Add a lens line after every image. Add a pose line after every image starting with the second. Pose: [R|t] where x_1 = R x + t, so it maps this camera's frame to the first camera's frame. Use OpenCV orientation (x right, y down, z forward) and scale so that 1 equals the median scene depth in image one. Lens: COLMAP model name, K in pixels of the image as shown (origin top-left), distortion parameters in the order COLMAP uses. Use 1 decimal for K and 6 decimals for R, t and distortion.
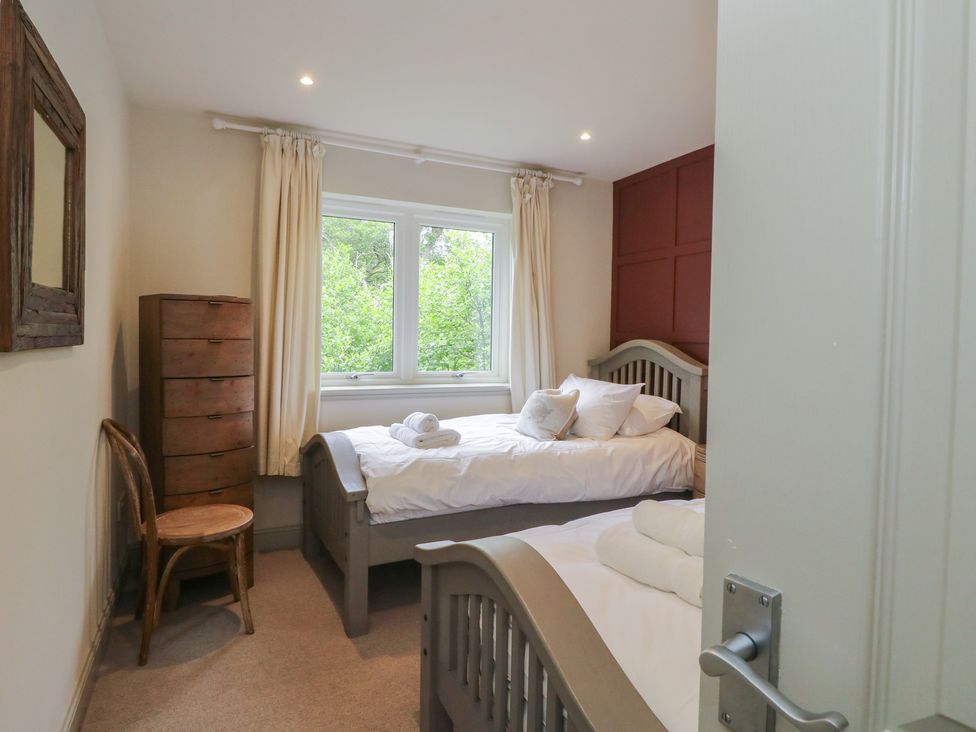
lens RADIAL K [[582.0, 0, 492.9], [0, 582.0, 356.0], [0, 0, 1]] dist [-0.000370, -0.007430]
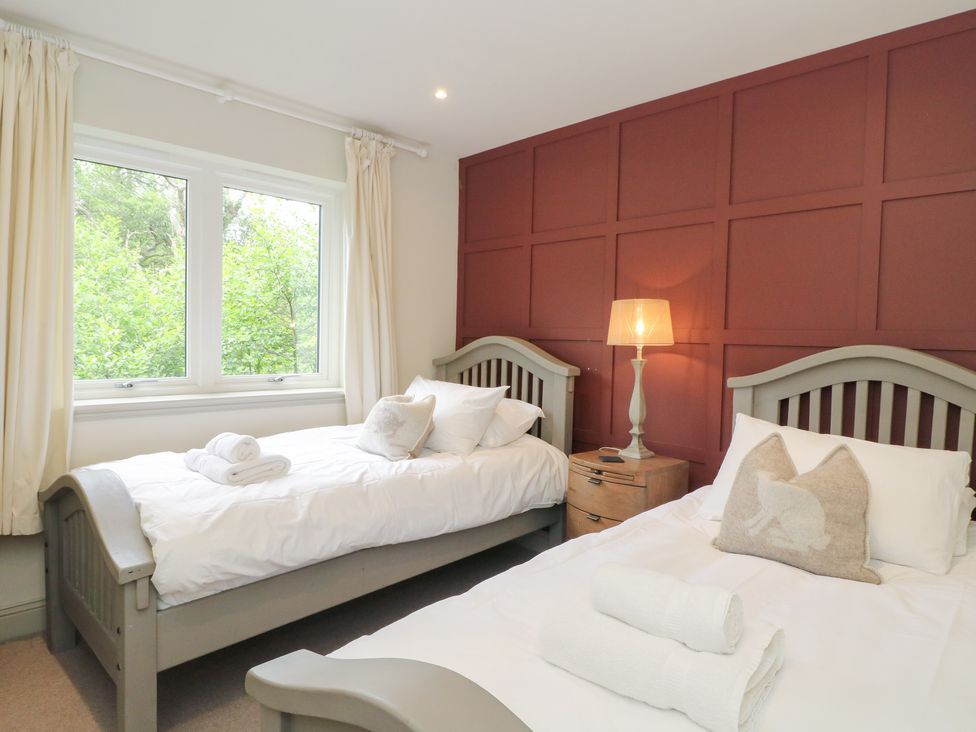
lens RADIAL K [[582.0, 0, 492.9], [0, 582.0, 356.0], [0, 0, 1]] dist [-0.000370, -0.007430]
pose [[0.945755, -0.006025, 0.324826, -0.041063], [0.003478, 0.999959, 0.008420, -0.005019], [-0.324863, -0.006833, 0.945736, 0.159591]]
